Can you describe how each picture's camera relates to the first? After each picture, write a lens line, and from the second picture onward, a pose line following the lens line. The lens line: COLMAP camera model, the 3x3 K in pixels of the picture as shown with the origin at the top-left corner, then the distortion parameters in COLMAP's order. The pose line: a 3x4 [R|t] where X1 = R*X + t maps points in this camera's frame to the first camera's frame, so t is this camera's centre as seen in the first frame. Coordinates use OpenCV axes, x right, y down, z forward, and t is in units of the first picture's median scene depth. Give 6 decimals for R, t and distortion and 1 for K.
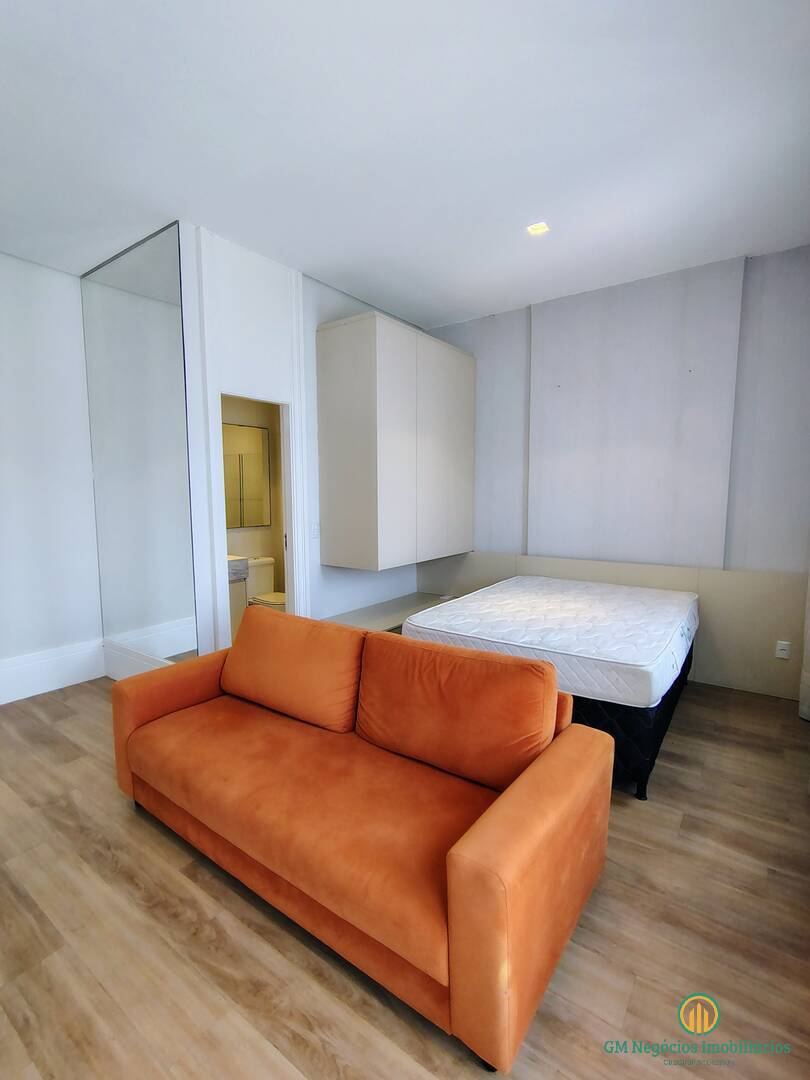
lens RADIAL K [[505.0, 0, 403.2], [0, 505.0, 538.3], [0, 0, 1]] dist [-0.015710, 0.008126]
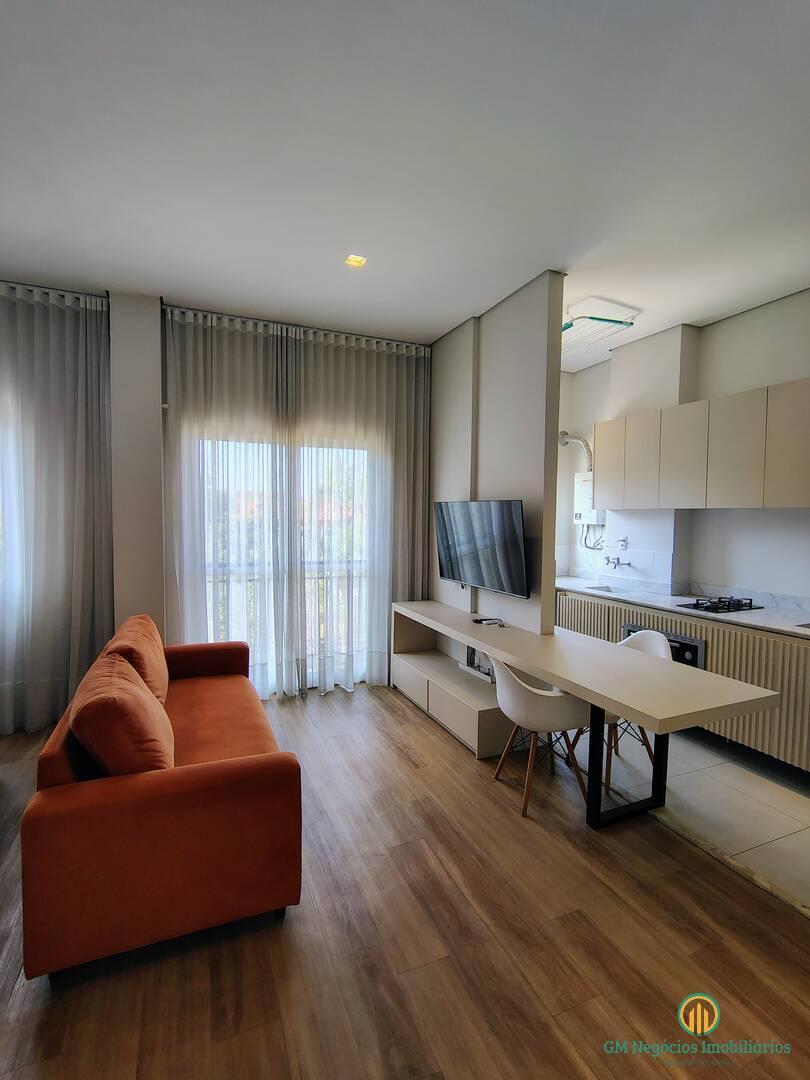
lens RADIAL K [[505.0, 0, 399.1], [0, 505.0, 540.7], [0, 0, 1]] dist [-0.015710, 0.008126]
pose [[-0.855379, -0.033181, 0.516939, -0.736433], [0.039871, 0.990768, 0.129569, -0.120906], [-0.516466, 0.131442, -0.846160, 1.080429]]
